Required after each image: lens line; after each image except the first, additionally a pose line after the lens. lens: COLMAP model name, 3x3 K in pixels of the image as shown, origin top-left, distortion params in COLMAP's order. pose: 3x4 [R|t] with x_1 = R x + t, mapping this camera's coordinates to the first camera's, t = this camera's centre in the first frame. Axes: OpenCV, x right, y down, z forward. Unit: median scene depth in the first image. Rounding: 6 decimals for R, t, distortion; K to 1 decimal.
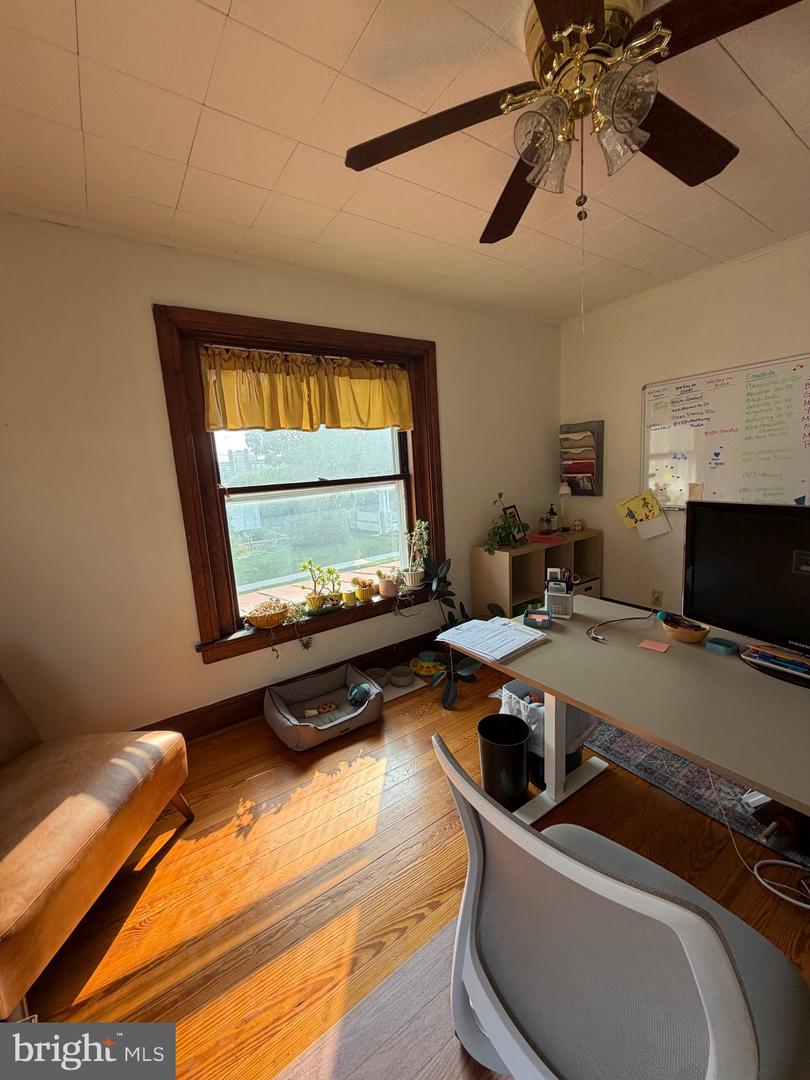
lens RADIAL K [[430.5, 0, 408.0], [0, 430.5, 533.9], [0, 0, 1]] dist [0.001282, 0.000139]
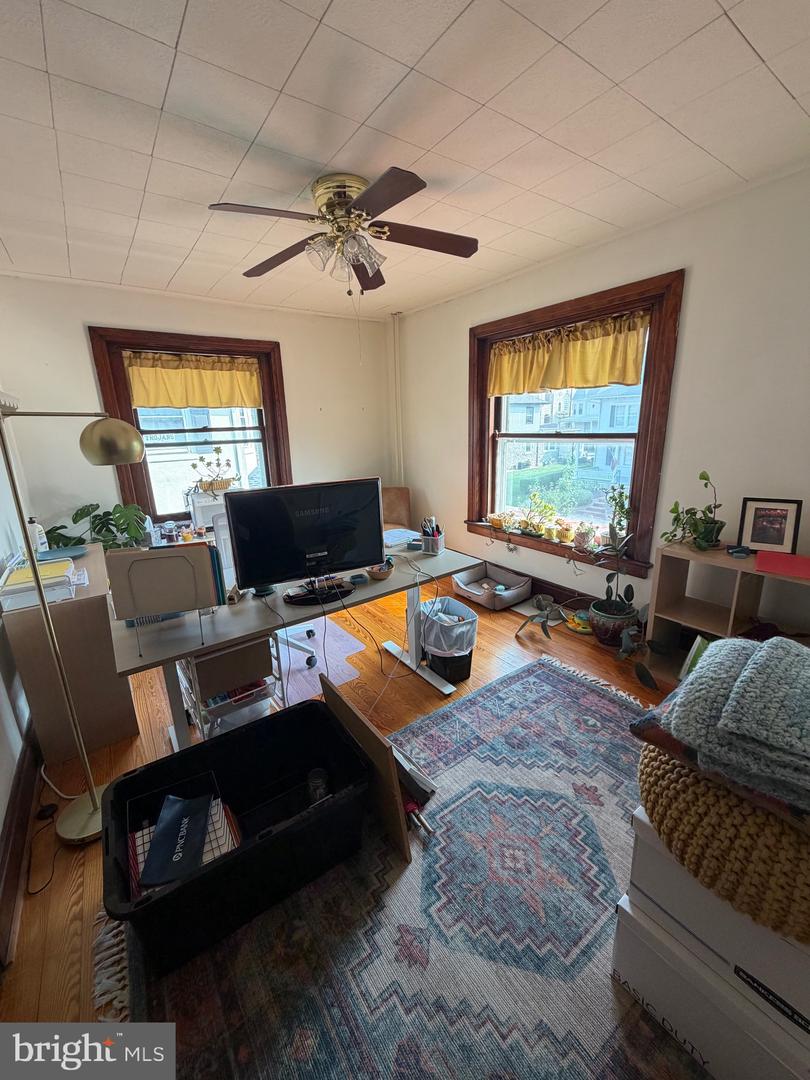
lens RADIAL K [[430.5, 0, 409.5], [0, 430.5, 538.4], [0, 0, 1]] dist [0.001282, 0.000139]
pose [[0.020849, 0.314282, -0.949101, 1.089194], [-0.130144, 0.942083, 0.309099, -0.171801], [0.991276, 0.117075, 0.060543, 0.573246]]
